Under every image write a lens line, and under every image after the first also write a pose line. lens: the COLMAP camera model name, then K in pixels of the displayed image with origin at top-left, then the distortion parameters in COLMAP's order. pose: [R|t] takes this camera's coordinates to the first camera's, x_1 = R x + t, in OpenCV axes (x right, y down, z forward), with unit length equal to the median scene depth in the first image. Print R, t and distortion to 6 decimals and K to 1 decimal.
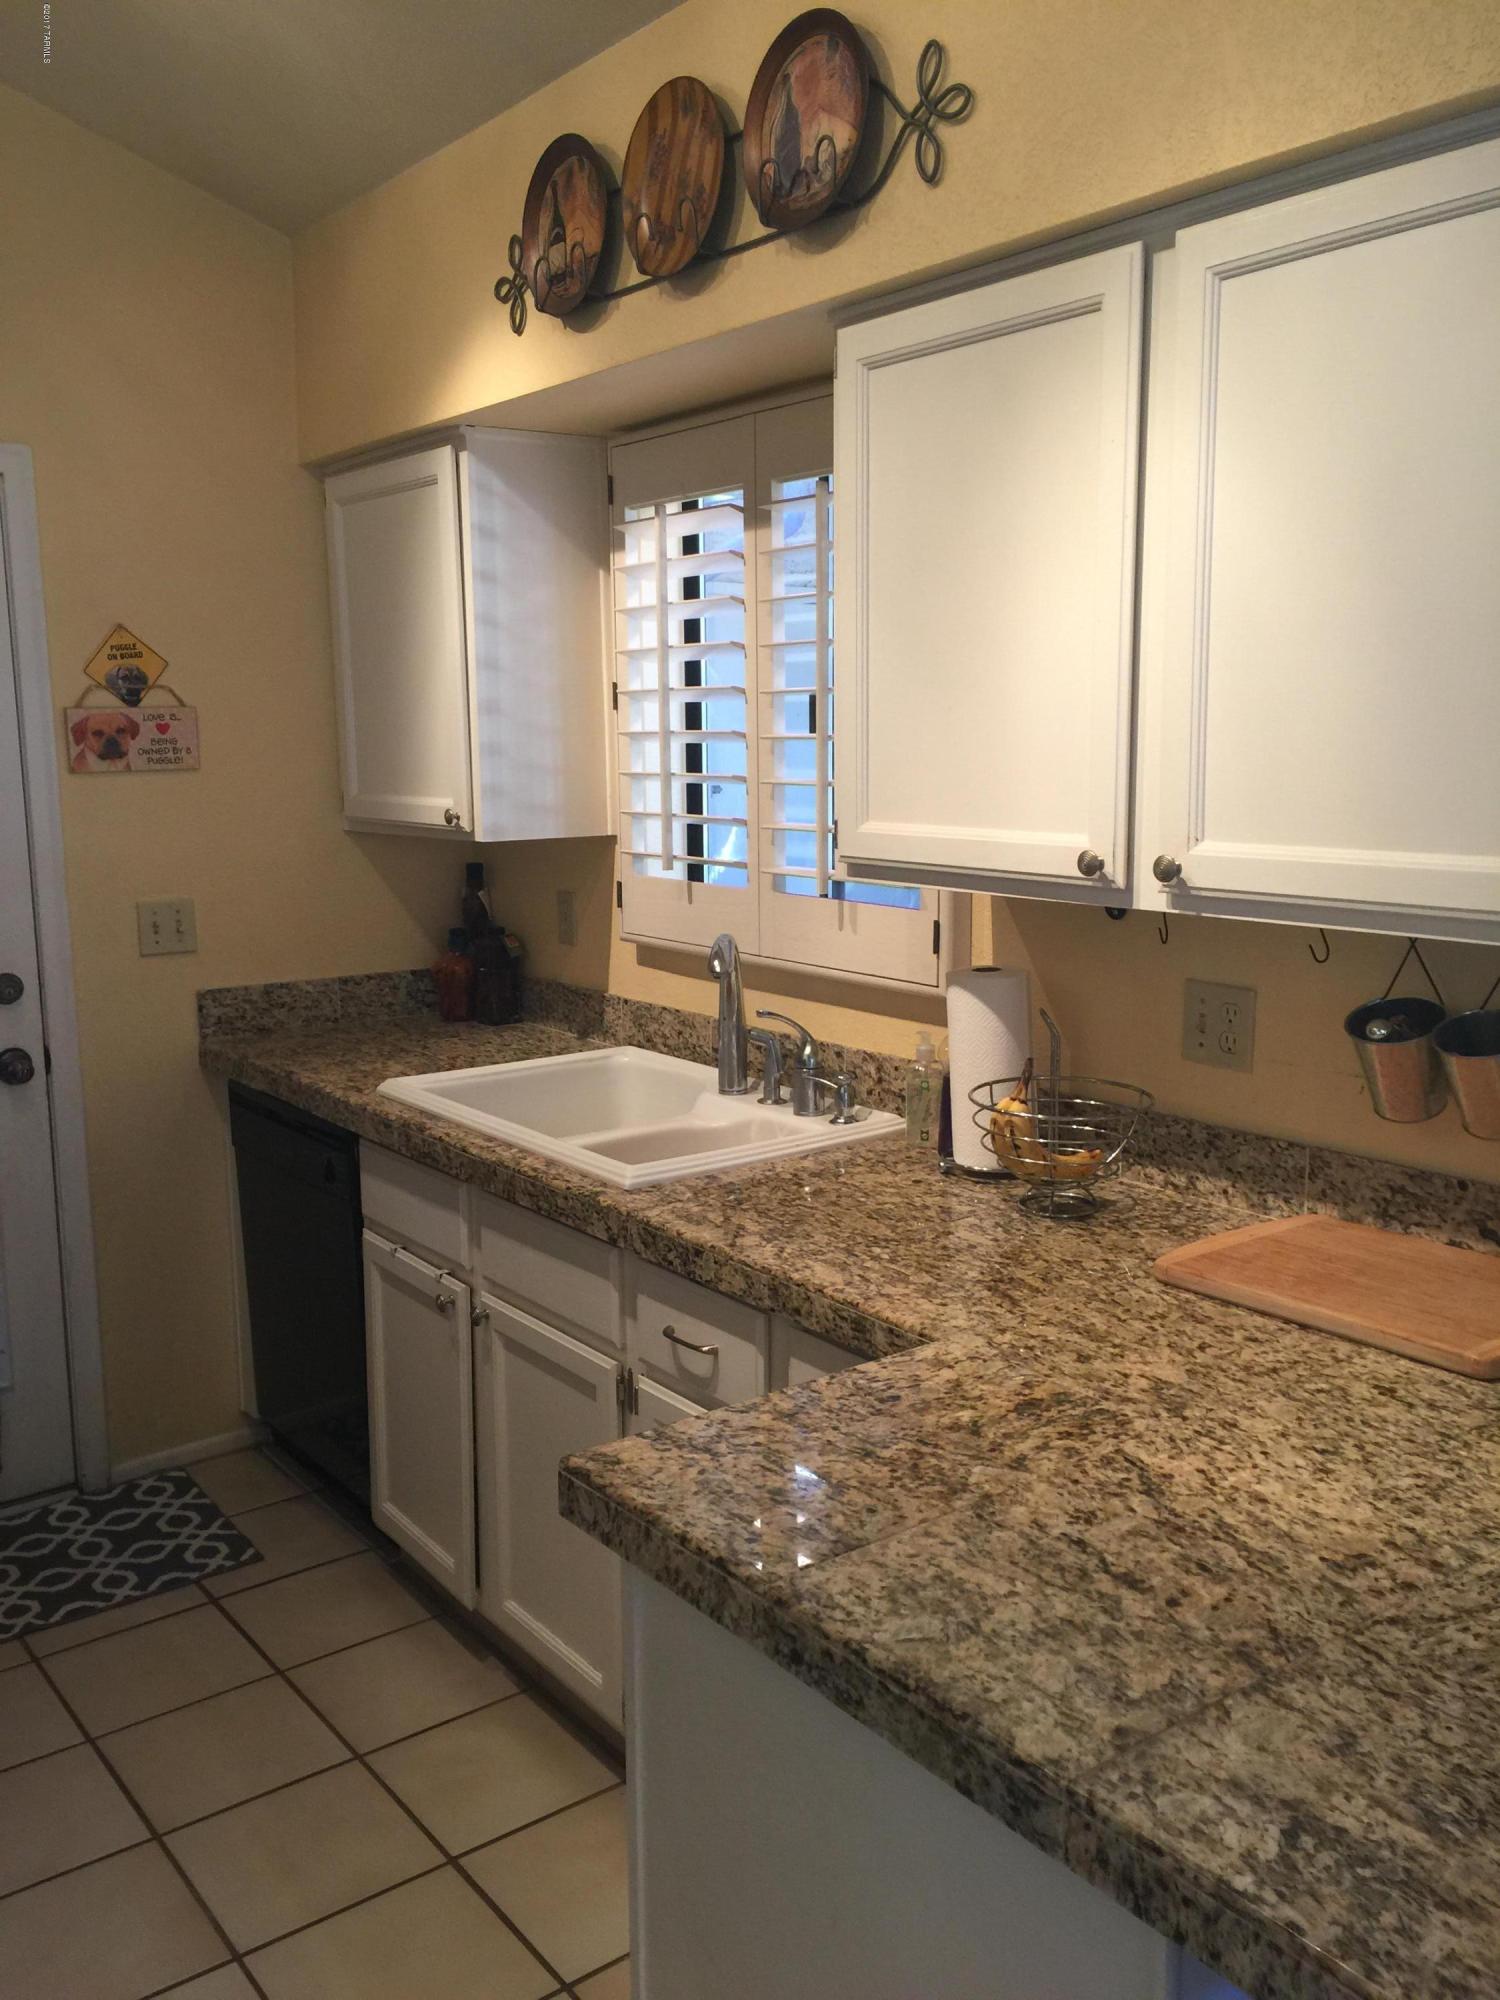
lens RADIAL K [[1699.2, 0, 749.7], [0, 1699.2, 983.9], [0, 0, 1]] dist [0.082875, -0.101013]
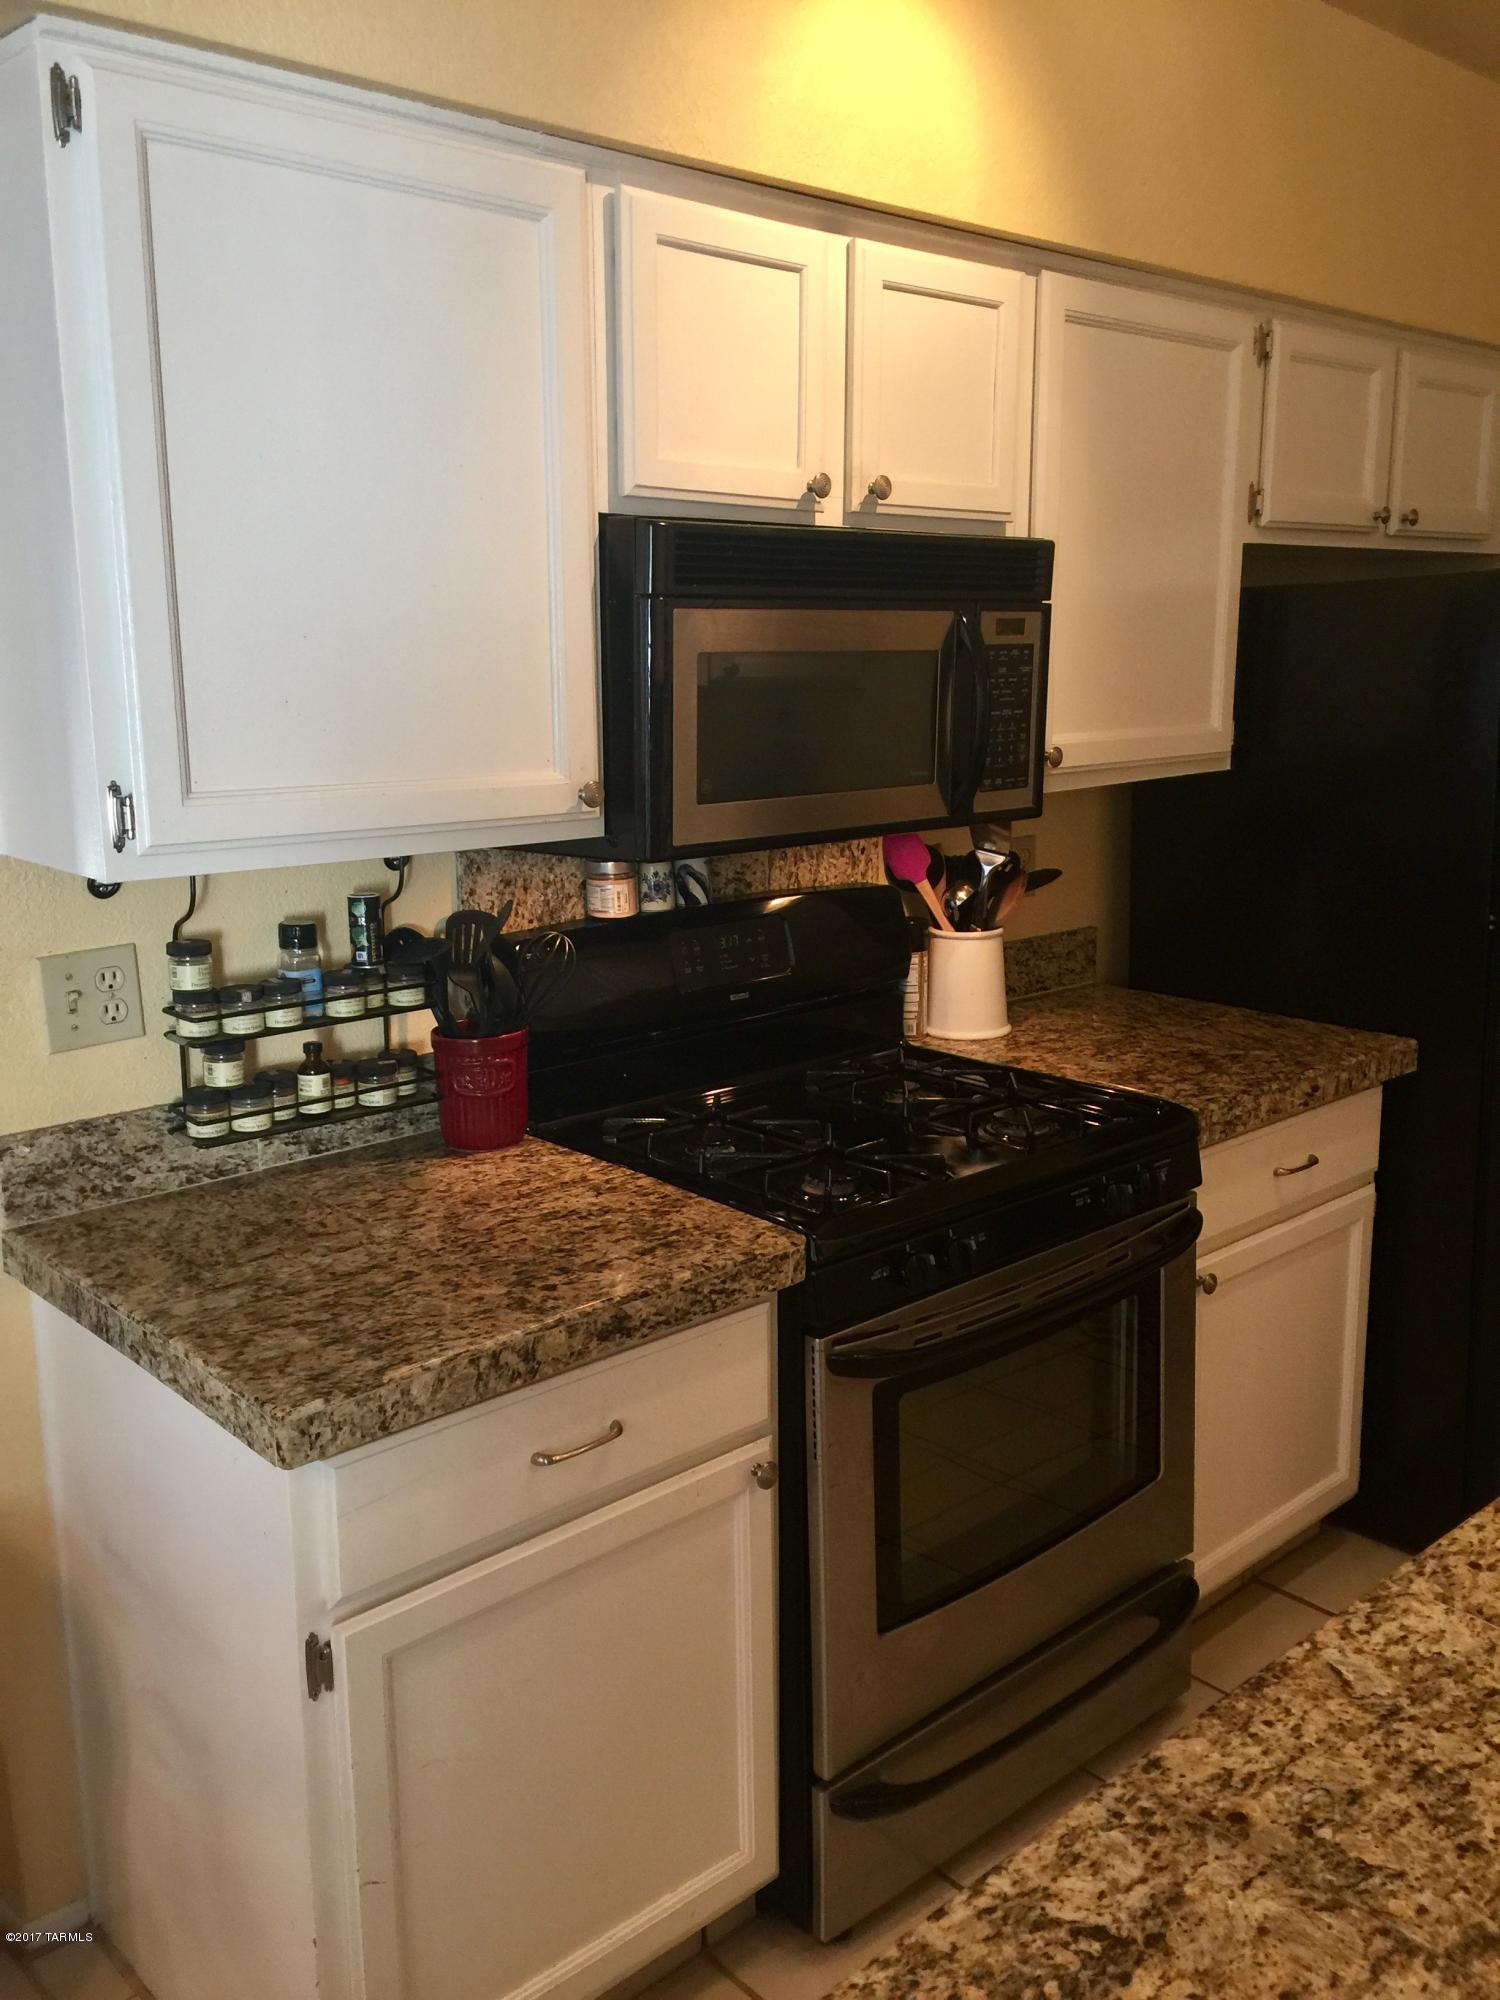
lens RADIAL K [[1699.2, 0, 749.7], [0, 1699.2, 983.9], [0, 0, 1]] dist [0.082875, -0.101013]
pose [[0.094591, 0.204673, -0.974249, 0.424576], [-0.149207, 0.970498, 0.189398, -0.041686], [0.984271, 0.127449, 0.122339, 0.272448]]
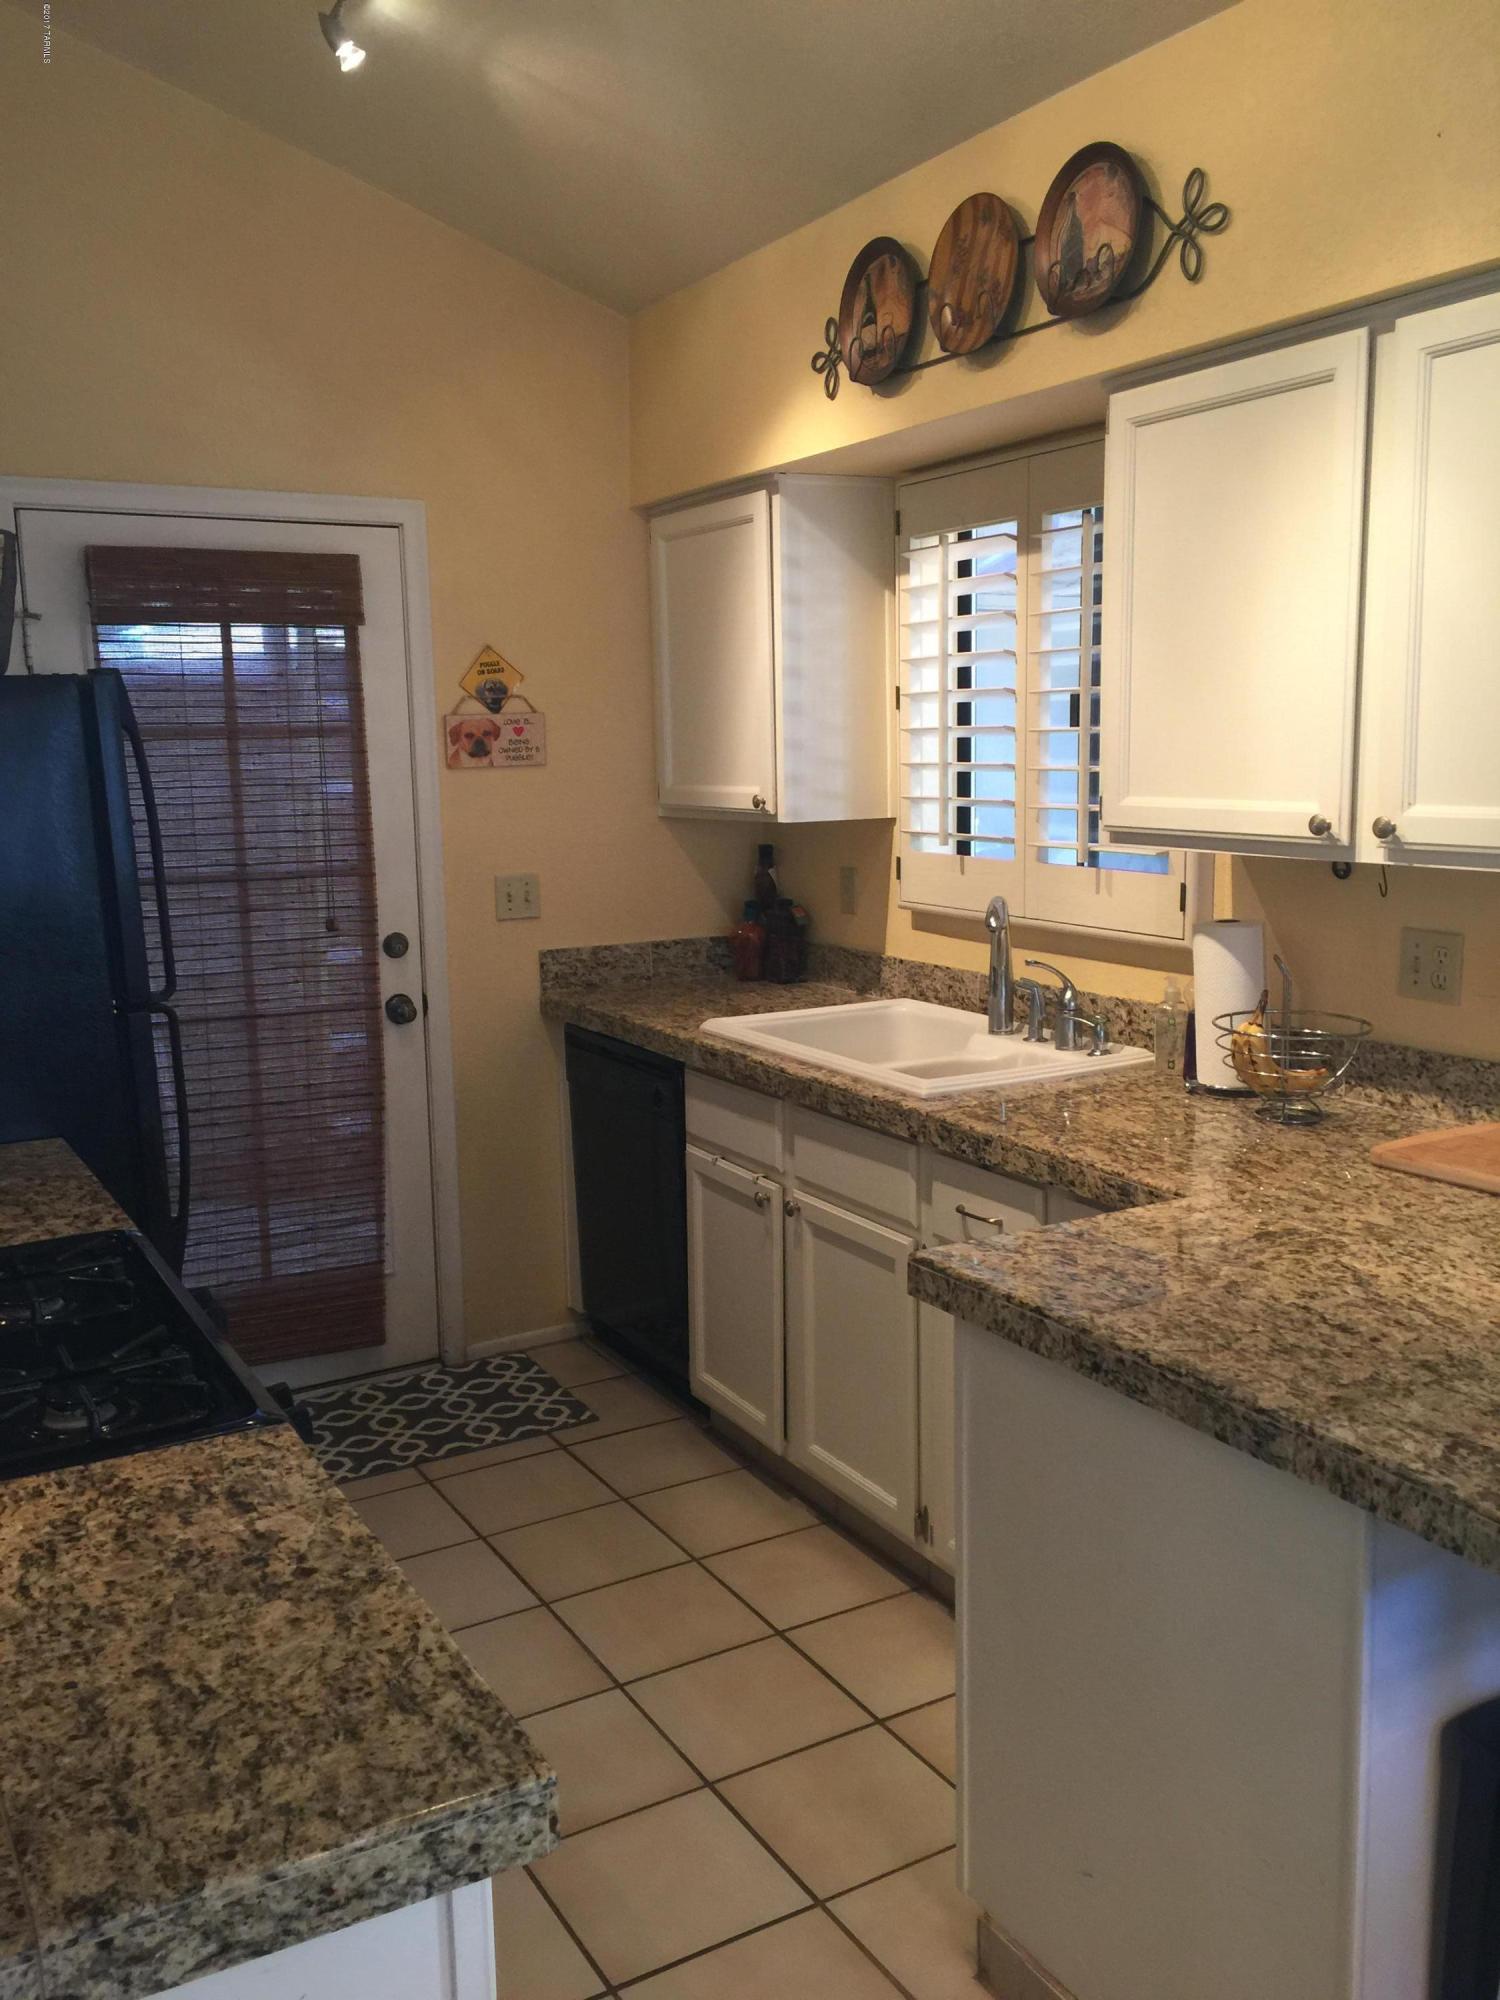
lens RADIAL K [[1695.1, 0, 742.7], [0, 1695.1, 983.7], [0, 0, 1]] dist [0.085854, -0.099163]
pose [[0.991697, 0.010173, -0.128191, -0.043875], [-0.010667, 0.999938, -0.003167, 0.042390], [0.128150, 0.004509, 0.991744, -0.226336]]
